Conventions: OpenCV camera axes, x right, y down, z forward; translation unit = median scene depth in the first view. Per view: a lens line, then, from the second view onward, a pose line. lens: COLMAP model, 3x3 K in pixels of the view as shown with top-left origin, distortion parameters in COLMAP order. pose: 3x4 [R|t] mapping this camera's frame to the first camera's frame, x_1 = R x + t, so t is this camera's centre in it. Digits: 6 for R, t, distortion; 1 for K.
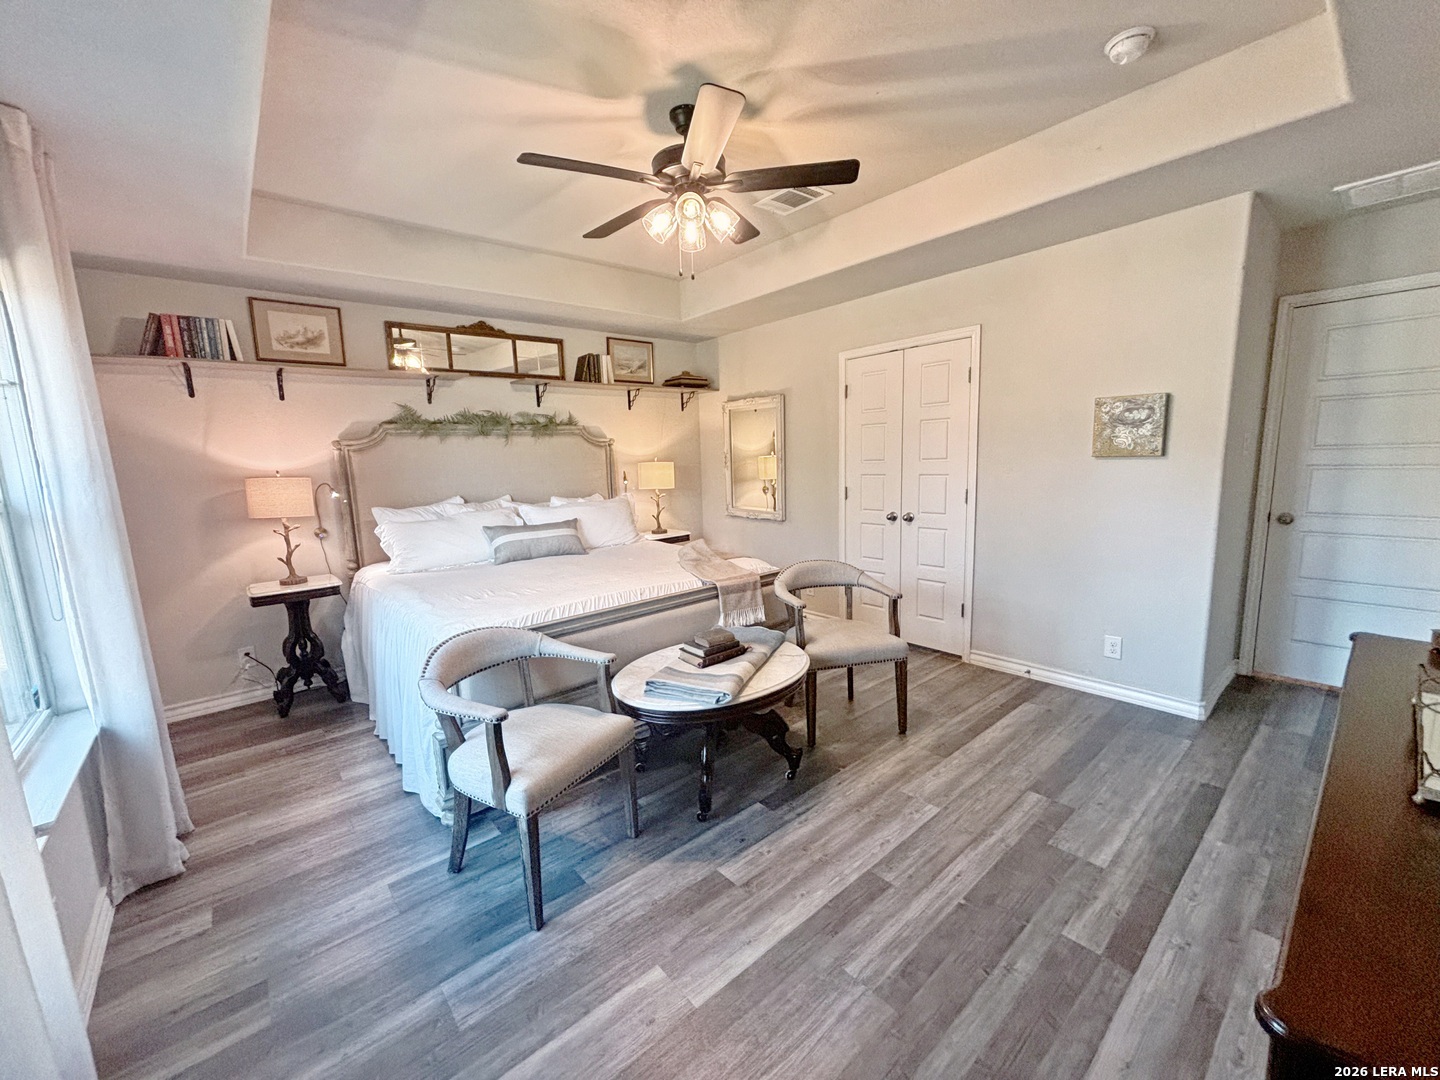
lens RADIAL K [[578.8, 0, 720.2], [0, 578.8, 539.1], [0, 0, 1]] dist [-0.007515, 0.000281]
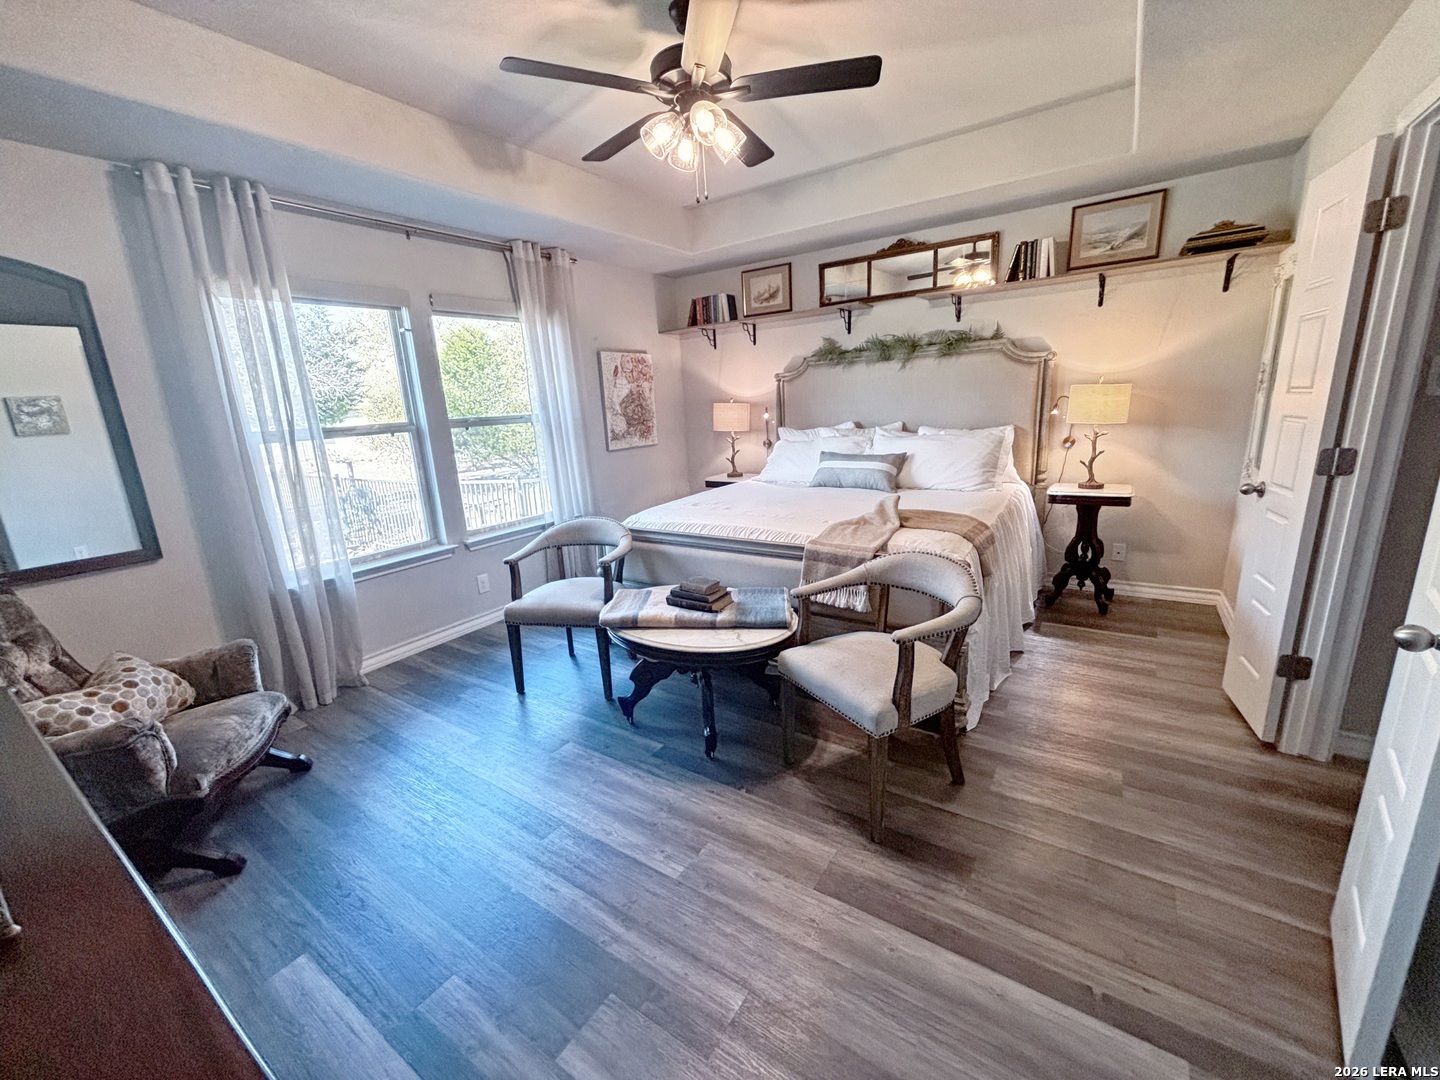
lens RADIAL K [[578.8, 0, 719.2], [0, 578.8, 543.8], [0, 0, 1]] dist [-0.007515, 0.000281]
pose [[0.268692, 0.253513, -0.929266, 0.569610], [-0.093253, 0.967058, 0.236860, -0.087260], [0.958701, 0.023015, 0.283482, 0.470101]]
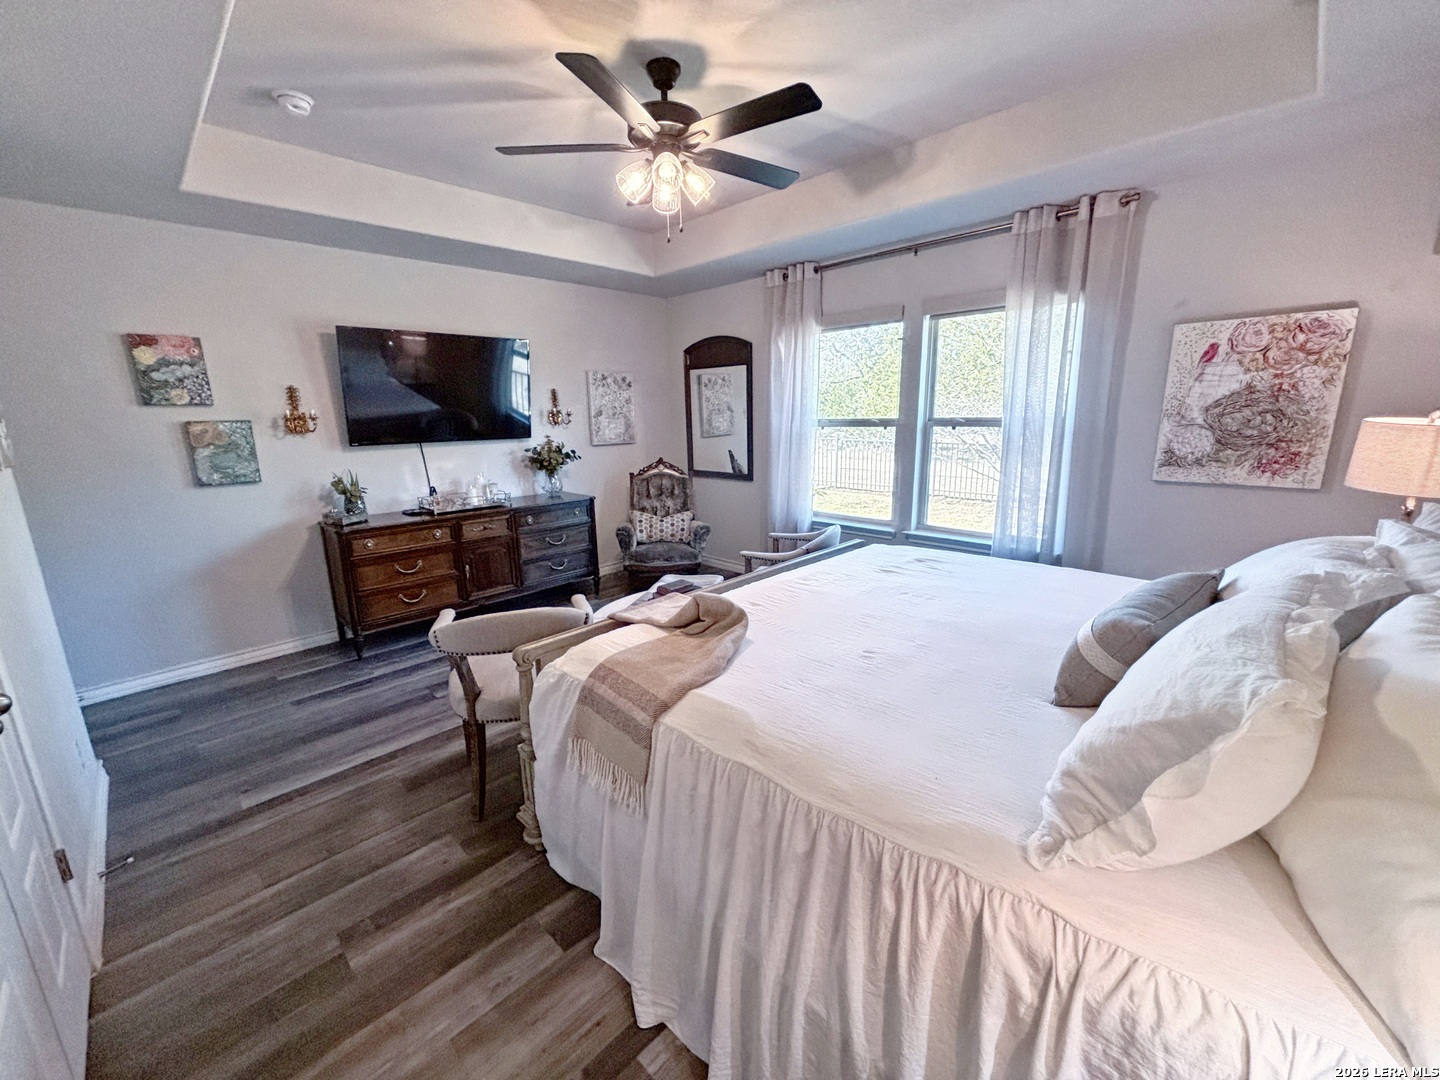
lens RADIAL K [[578.8, 0, 719.9], [0, 578.8, 544.2], [0, 0, 1]] dist [-0.007515, 0.000281]
pose [[-0.994797, 0.073725, -0.070308, -0.013453], [0.043142, 0.930069, 0.364842, -0.192657], [0.092289, 0.359911, -0.928411, 1.264091]]
